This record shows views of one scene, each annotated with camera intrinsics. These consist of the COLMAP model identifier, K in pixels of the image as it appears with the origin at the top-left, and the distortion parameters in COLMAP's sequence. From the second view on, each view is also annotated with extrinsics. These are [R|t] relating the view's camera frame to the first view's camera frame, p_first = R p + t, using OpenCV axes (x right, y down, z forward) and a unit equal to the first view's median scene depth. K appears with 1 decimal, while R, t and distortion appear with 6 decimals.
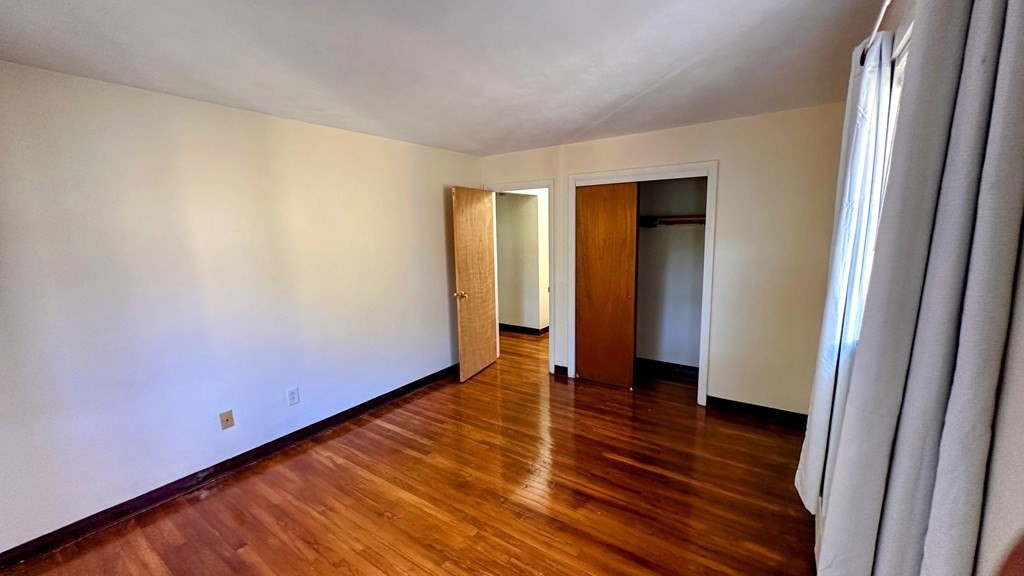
lens RADIAL K [[408.8, 0, 511.4], [0, 408.8, 291.7], [0, 0, 1]] dist [-0.000303, 0.000339]
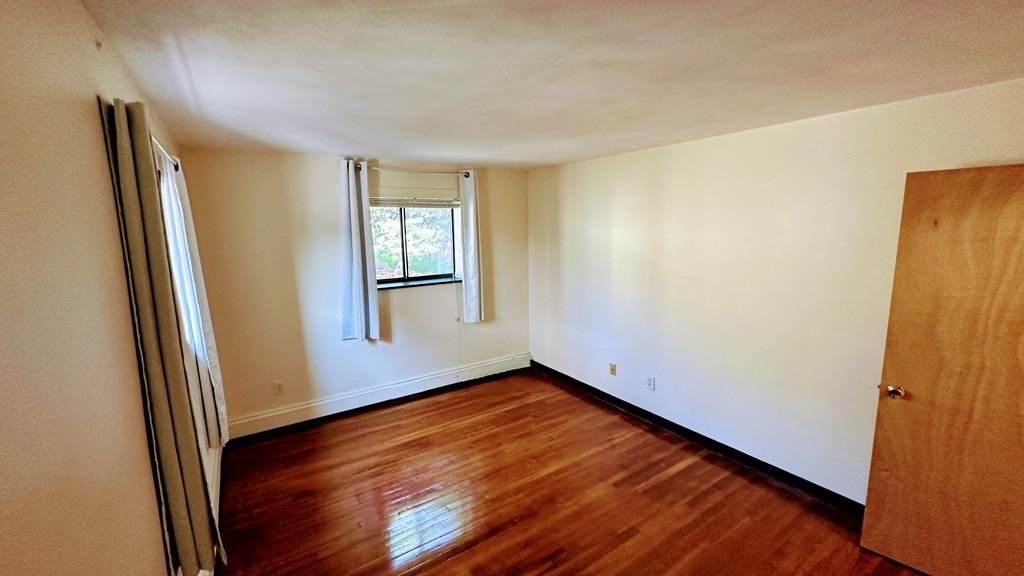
lens RADIAL K [[414.6, 0, 512.1], [0, 414.6, 287.7], [0, 0, 1]] dist [0.002211, 0.000164]
pose [[-0.363980, 0.174972, -0.914824, 0.649289], [-0.115038, 0.966231, 0.230574, -0.234657], [0.924275, 0.189163, -0.331560, 0.948047]]
